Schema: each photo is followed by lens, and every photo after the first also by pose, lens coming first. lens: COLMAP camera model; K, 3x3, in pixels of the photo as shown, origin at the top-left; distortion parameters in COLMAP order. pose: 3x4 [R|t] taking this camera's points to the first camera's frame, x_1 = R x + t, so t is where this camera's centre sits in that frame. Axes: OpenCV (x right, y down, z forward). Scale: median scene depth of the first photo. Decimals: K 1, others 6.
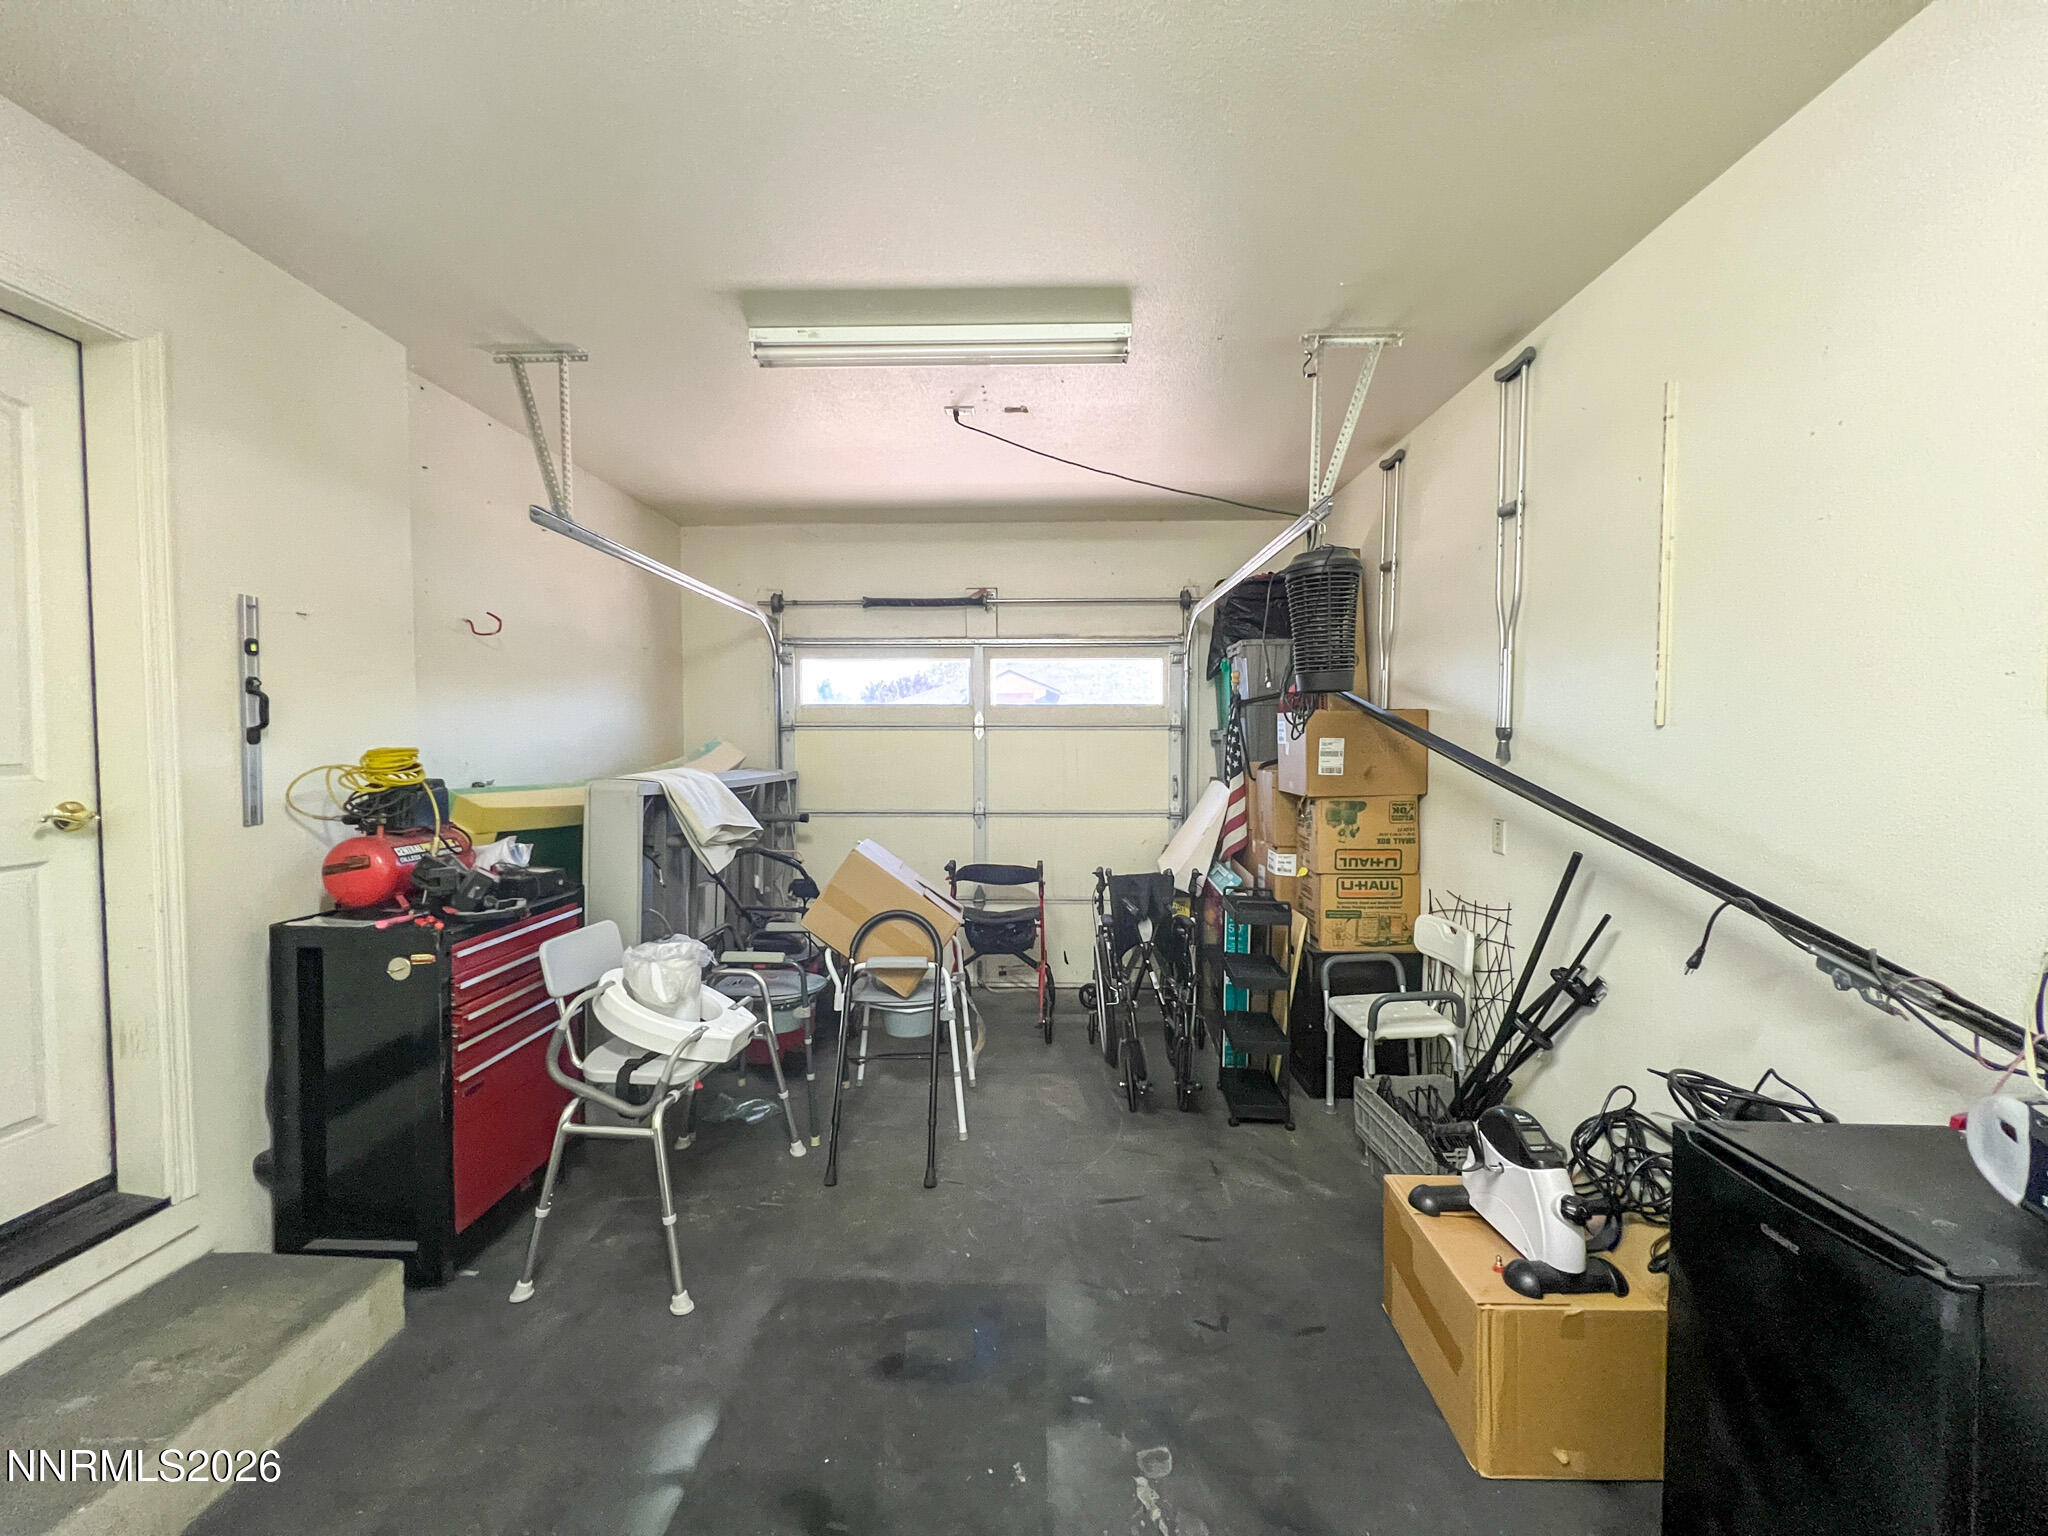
lens RADIAL K [[820.3, 0, 1028.0], [0, 820.3, 768.1], [0, 0, 1]] dist [-0.002146, 0.000742]
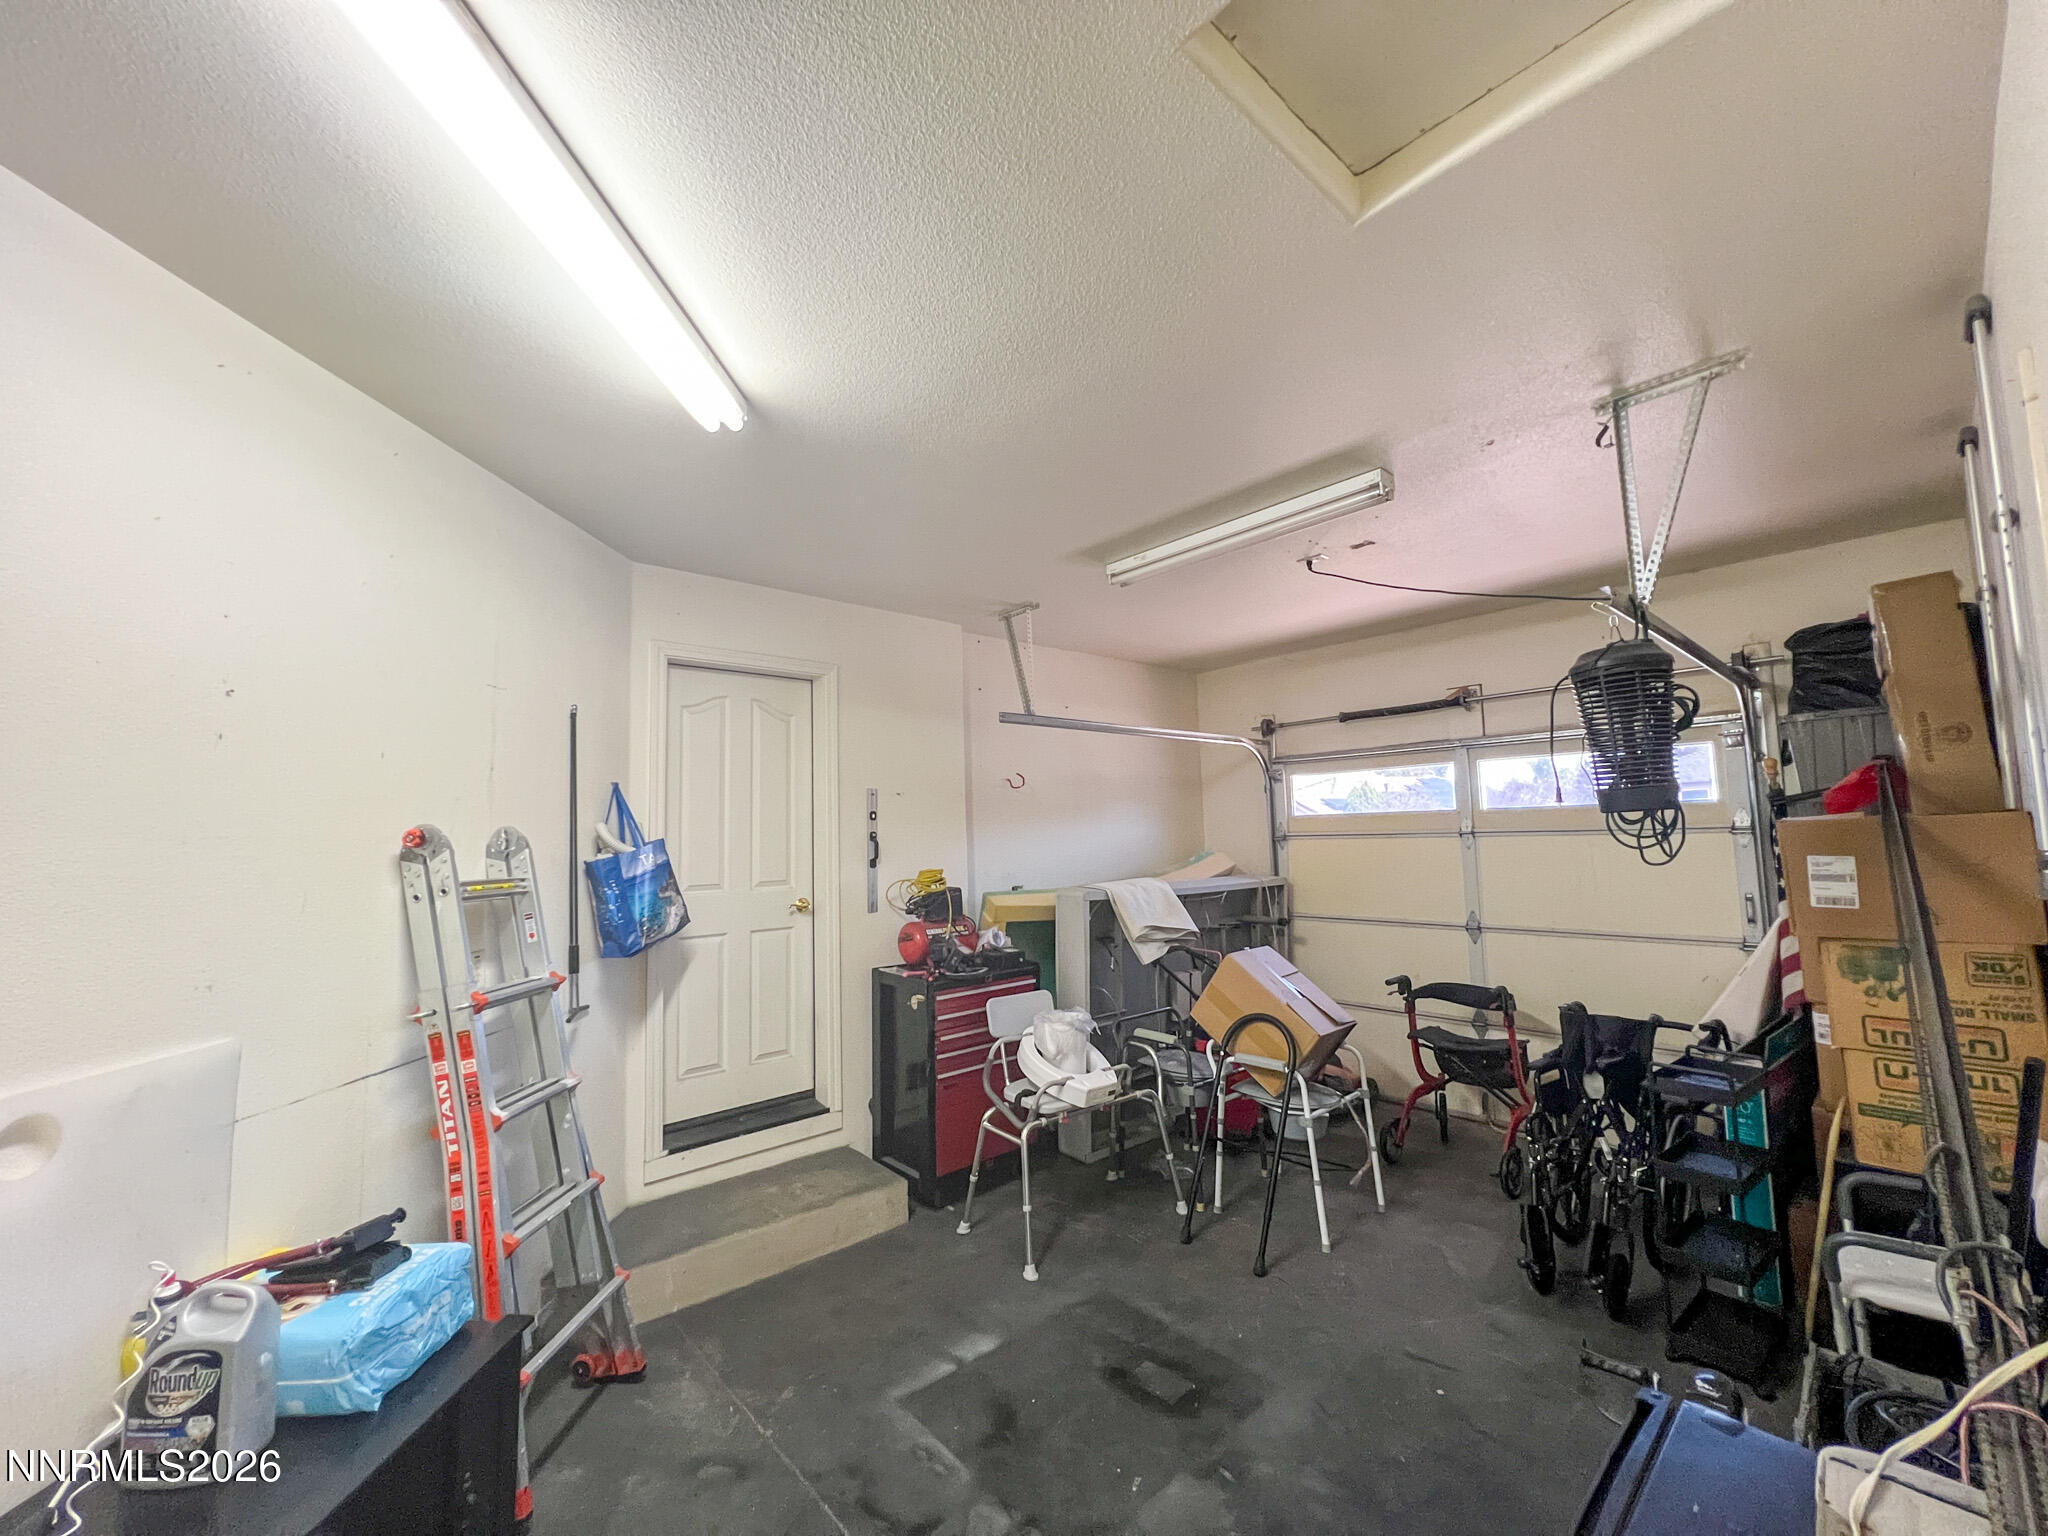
lens RADIAL K [[816.7, 0, 1017.6], [0, 816.7, 768.4], [0, 0, 1]] dist [-0.000945, 0.000647]
pose [[0.681386, -0.078216, -0.727733, 0.572214], [-0.000603, 0.994213, -0.107423, -0.049337], [0.731924, 0.073635, 0.677396, -0.024606]]
